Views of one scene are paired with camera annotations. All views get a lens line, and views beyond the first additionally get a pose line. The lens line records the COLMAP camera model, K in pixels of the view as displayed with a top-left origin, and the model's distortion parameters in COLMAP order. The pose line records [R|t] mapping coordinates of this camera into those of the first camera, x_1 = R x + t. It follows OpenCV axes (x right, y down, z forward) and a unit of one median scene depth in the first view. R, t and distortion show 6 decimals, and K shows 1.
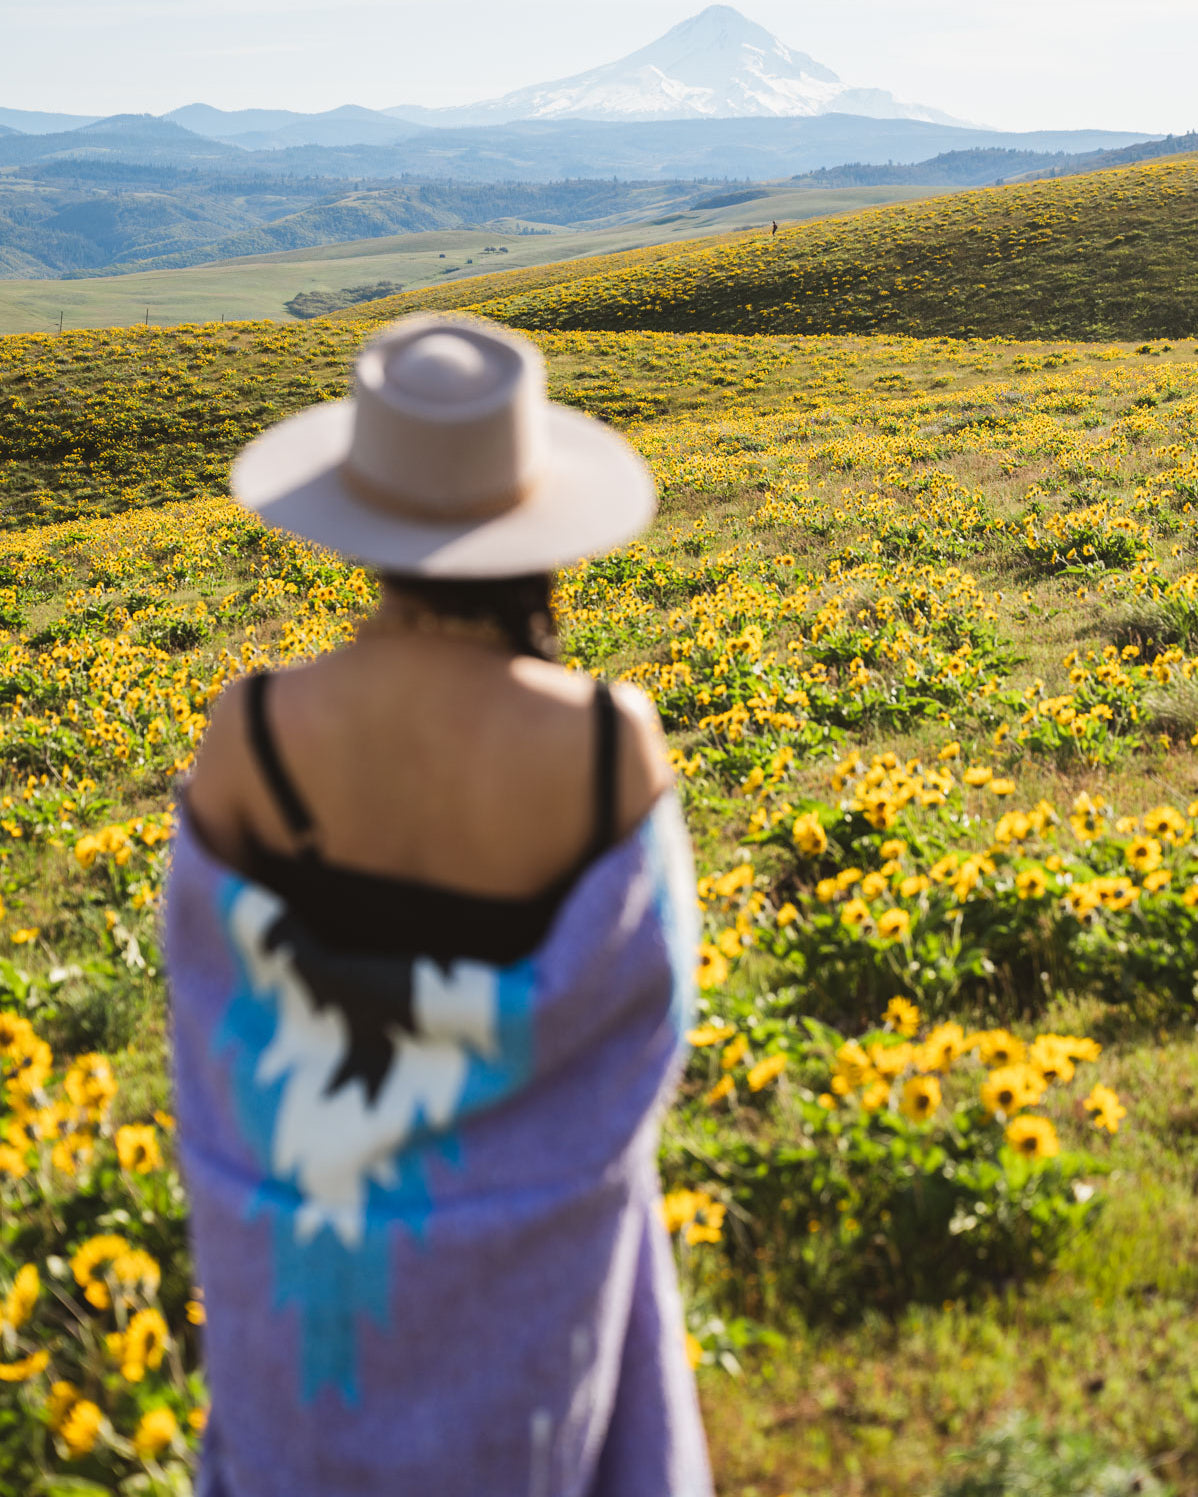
lens RADIAL K [[3628.2, 0, 599.0], [0, 3628.2, 748.5], [0, 0, 1]] dist [0.047226, -0.551346]
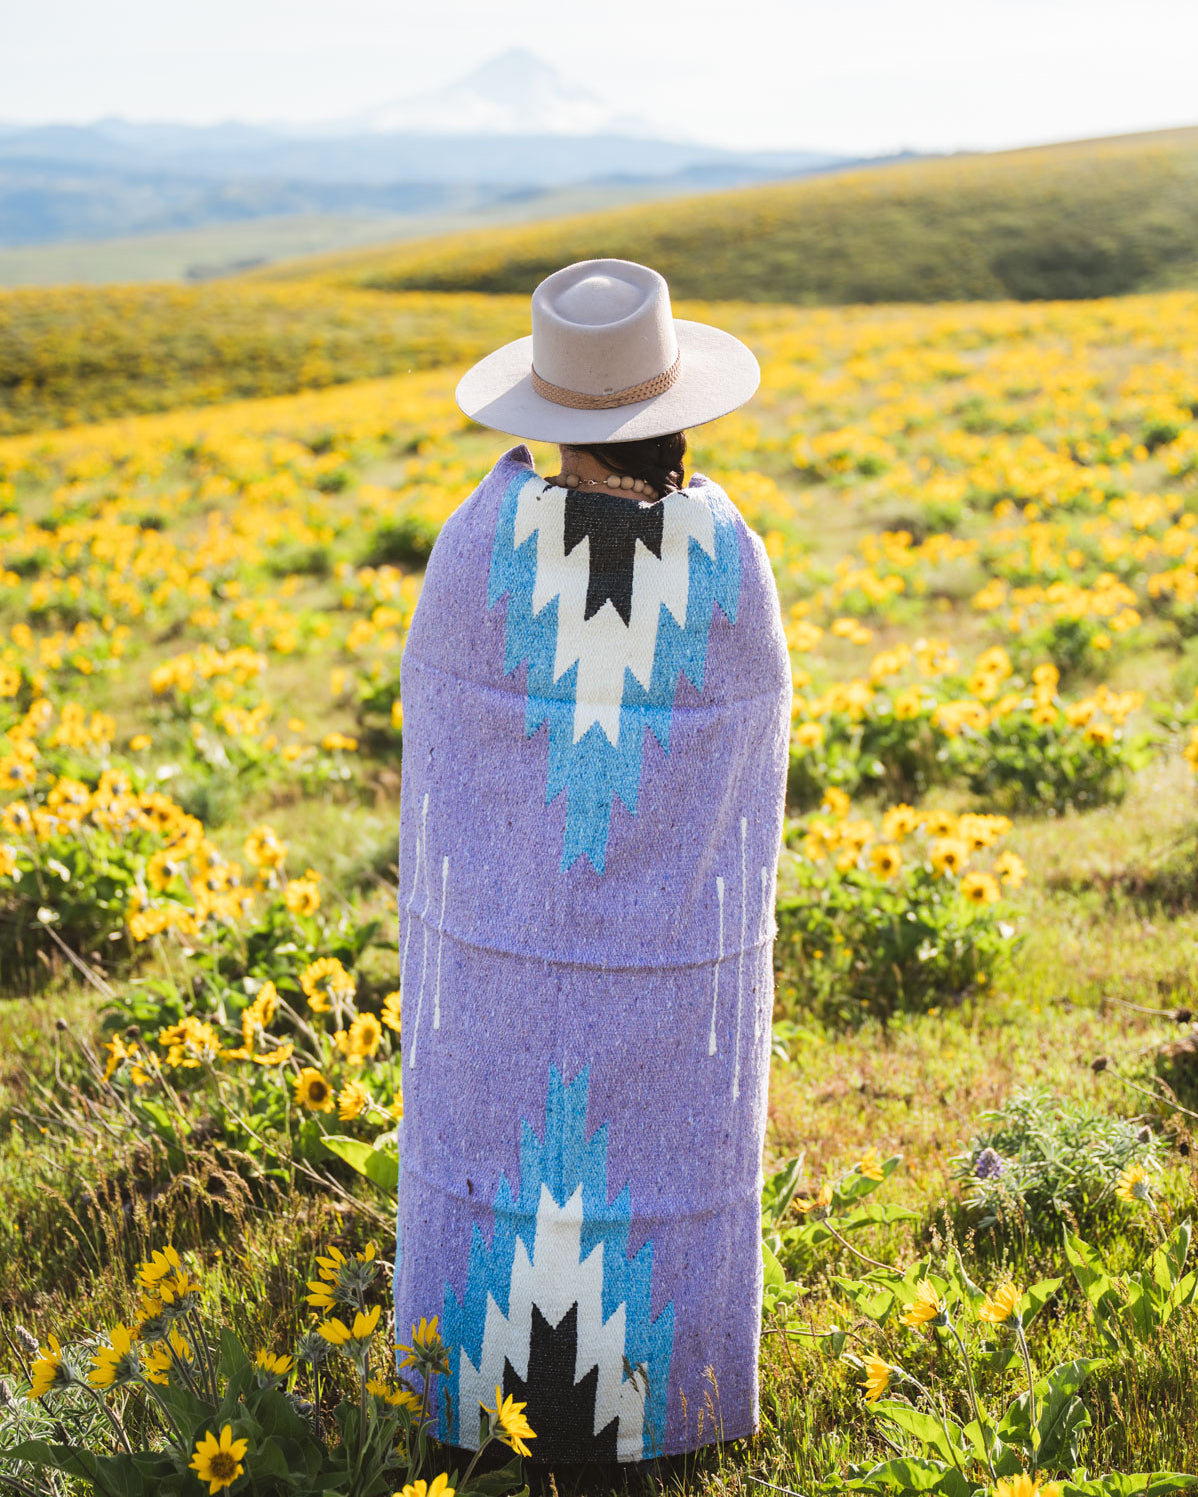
lens RADIAL K [[2761.2, 0, 599.0], [0, 2761.2, 748.5], [0, 0, 1]] dist [0.016802, -0.051784]
pose [[0.997911, 0.004712, 0.064429, -0.060974], [-0.007753, 0.998864, 0.047017, 0.006071], [-0.064134, -0.047418, 0.996814, -0.002742]]
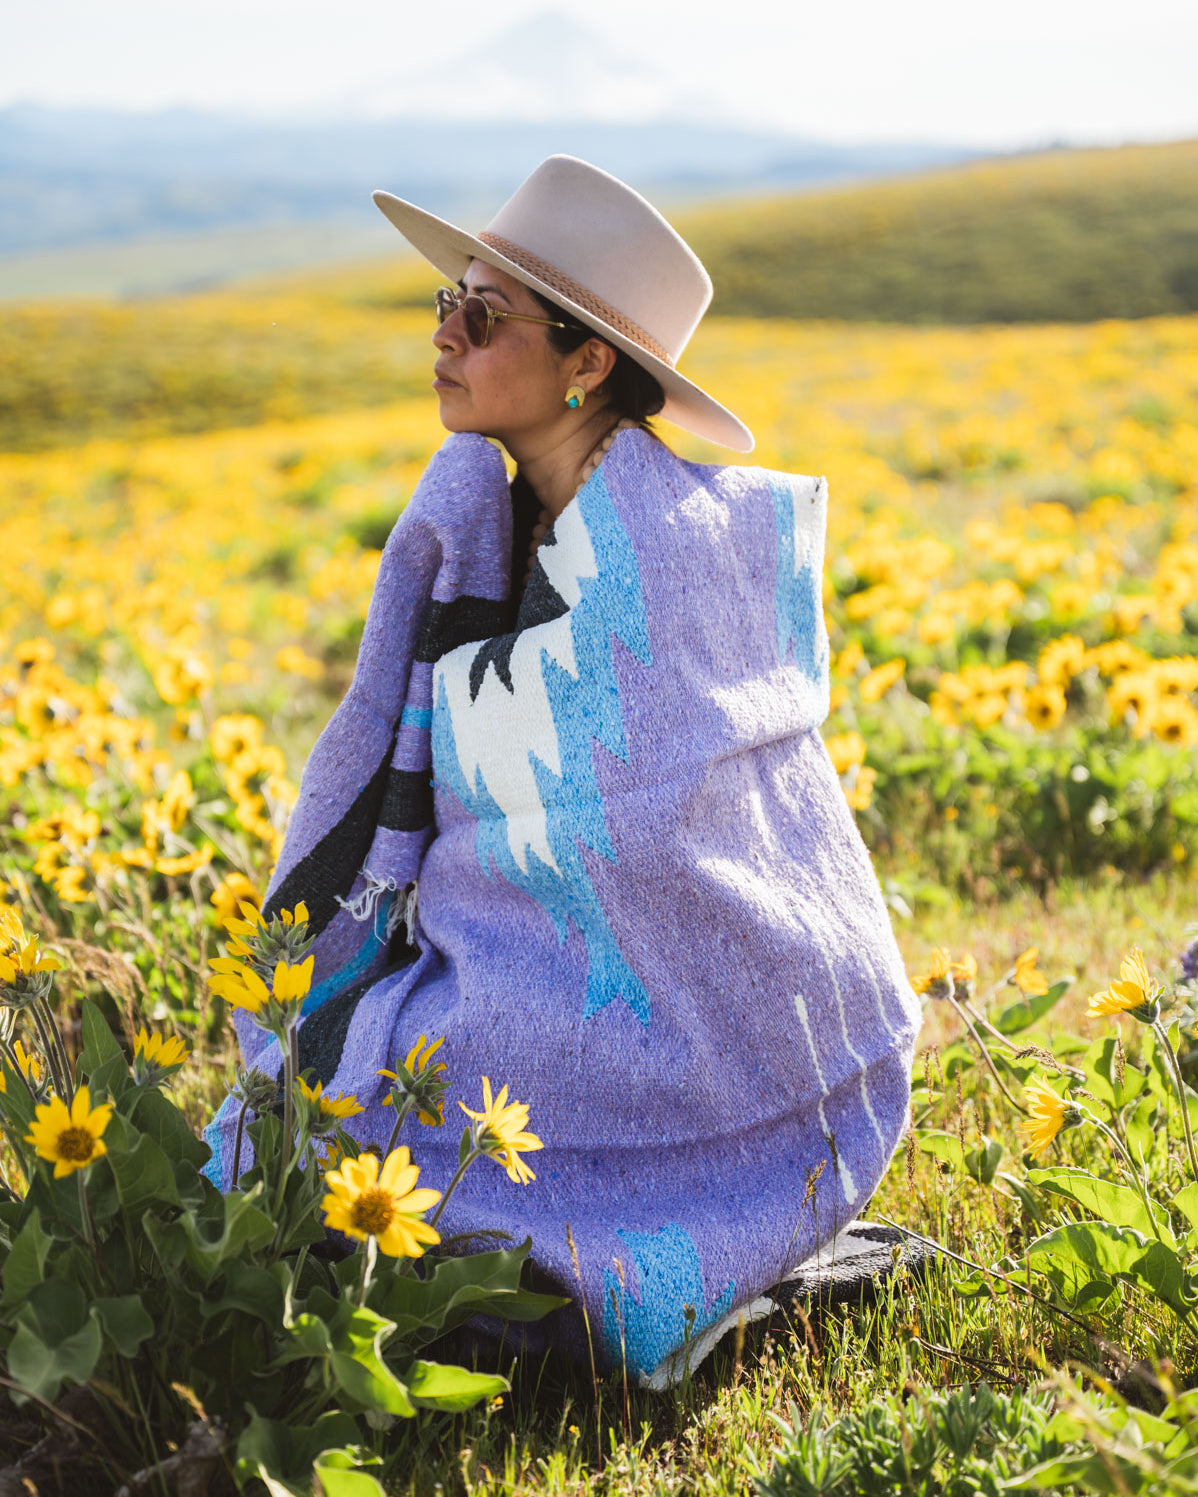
lens RADIAL K [[3610.4, 0, 559.8], [0, 3610.4, 786.2], [0, 0, 1]] dist [0.021622, -0.045821]
pose [[0.999256, 0.007491, 0.037827, -0.056072], [-0.007884, 0.999917, 0.010230, 0.080636], [-0.037747, -0.010521, 0.999232, 0.036028]]
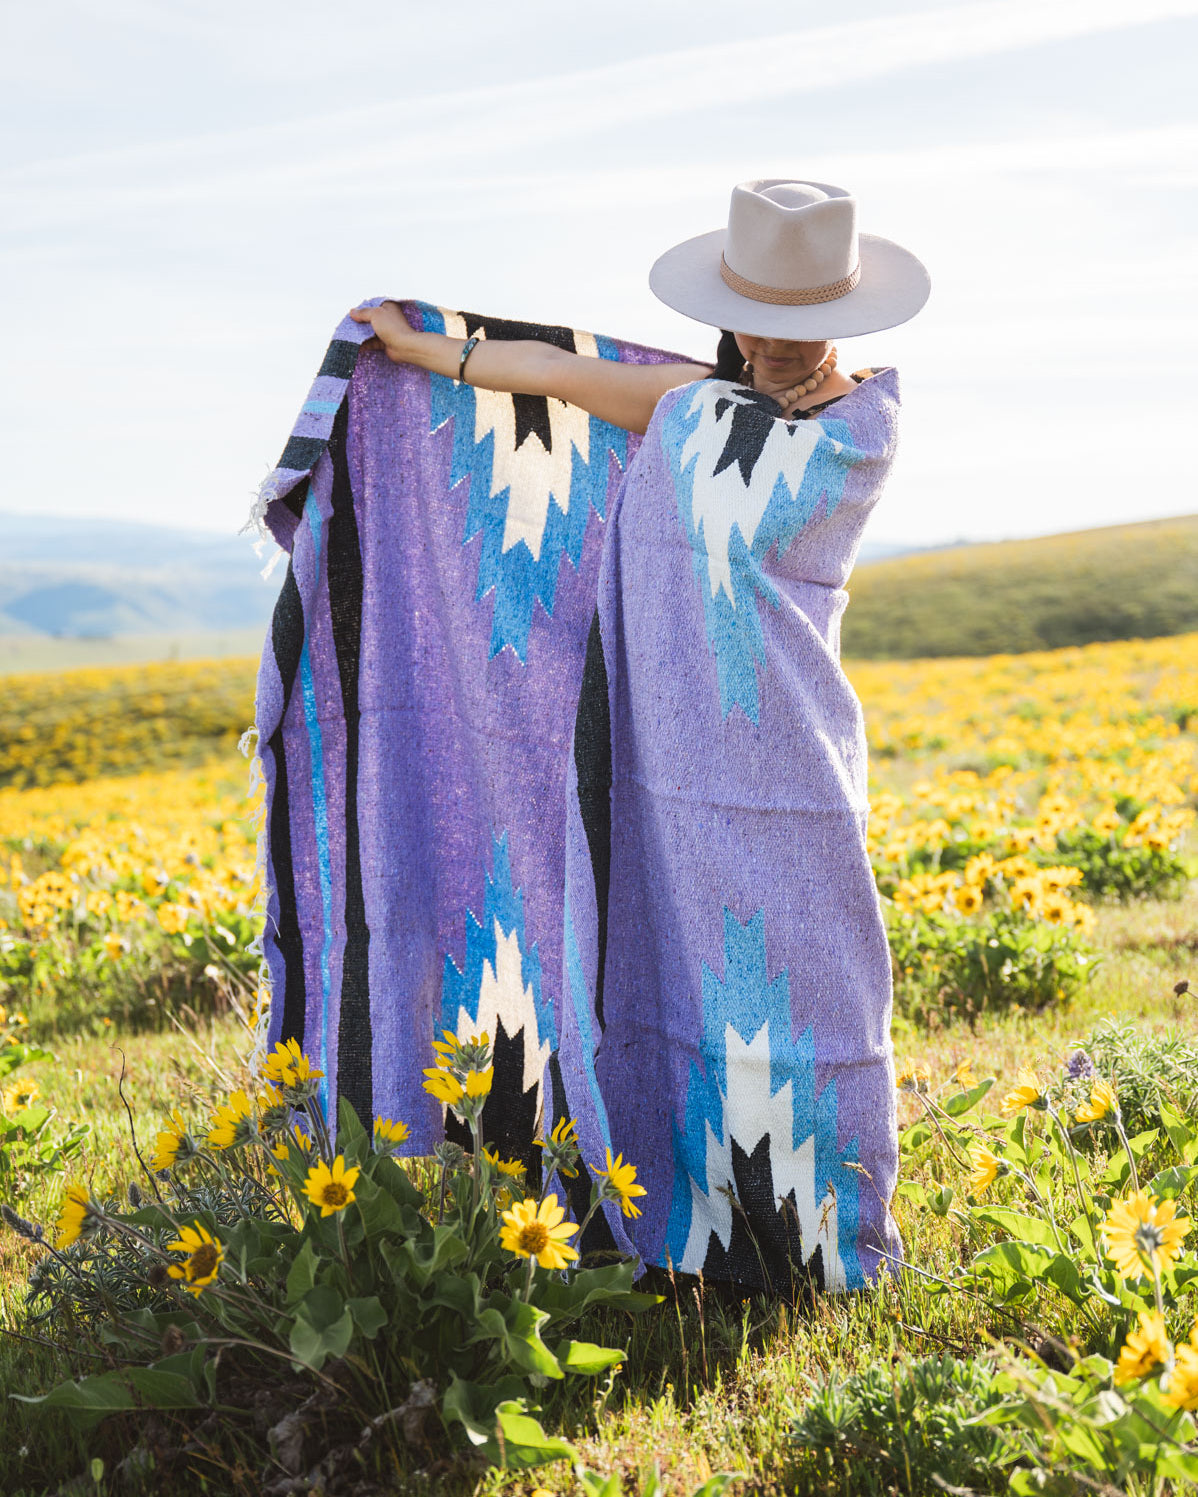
lens RADIAL K [[2329.2, 0, 578.7], [0, 2329.2, 752.1], [0, 0, 1]] dist [0.014820, -0.075491]
pose [[0.999962, -0.003081, 0.008187, -0.056574], [0.003713, 0.996919, -0.078355, 0.081805], [-0.007920, 0.078382, 0.996892, 0.043730]]
